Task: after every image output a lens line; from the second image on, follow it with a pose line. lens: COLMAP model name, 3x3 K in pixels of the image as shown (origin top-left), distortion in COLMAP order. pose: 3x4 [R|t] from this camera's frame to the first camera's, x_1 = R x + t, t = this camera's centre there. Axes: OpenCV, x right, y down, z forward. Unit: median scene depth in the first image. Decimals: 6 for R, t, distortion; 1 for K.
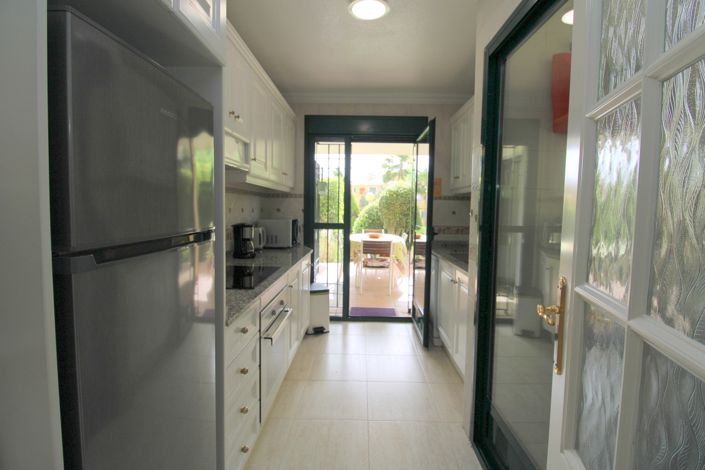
lens RADIAL K [[326.1, 0, 351.1], [0, 326.1, 232.2], [0, 0, 1]] dist [-0.007949, -0.007377]
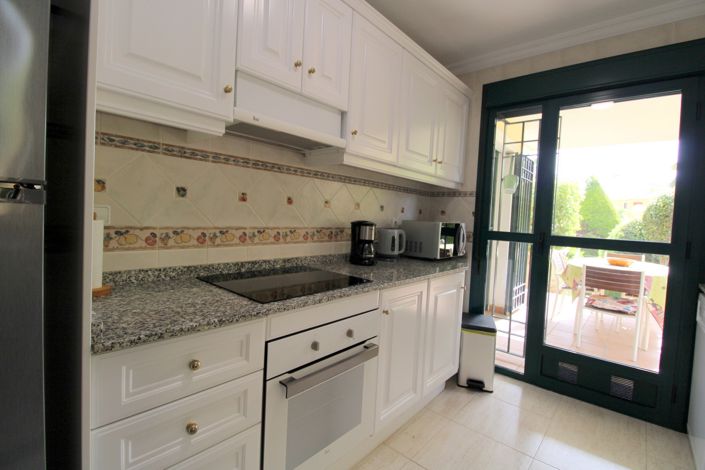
lens RADIAL K [[326.1, 0, 347.4], [0, 326.1, 229.8], [0, 0, 1]] dist [-0.007949, -0.007377]
pose [[0.765820, 0.050606, -0.641061, 0.111254], [-0.084399, 0.996185, -0.022184, 0.011042], [0.637492, 0.071094, 0.767170, 0.257279]]
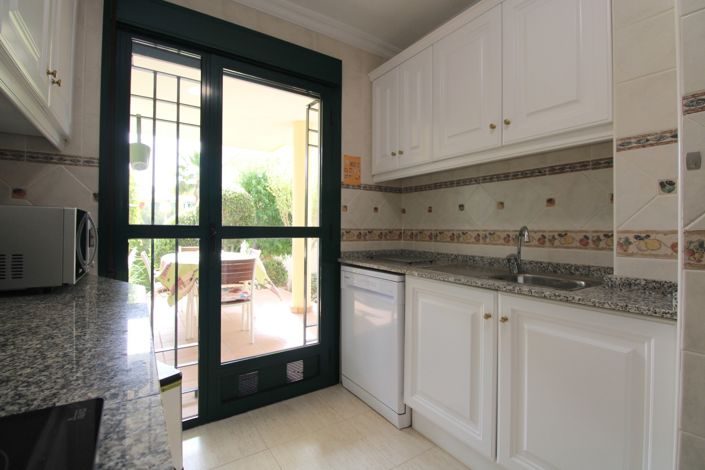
lens RADIAL K [[326.1, 0, 355.8], [0, 326.1, 229.0], [0, 0, 1]] dist [-0.007949, -0.007377]
pose [[0.812950, -0.007562, 0.582285, -0.120630], [0.048451, 0.997327, -0.054691, 0.017346], [-0.580315, 0.072673, 0.811143, 0.467343]]
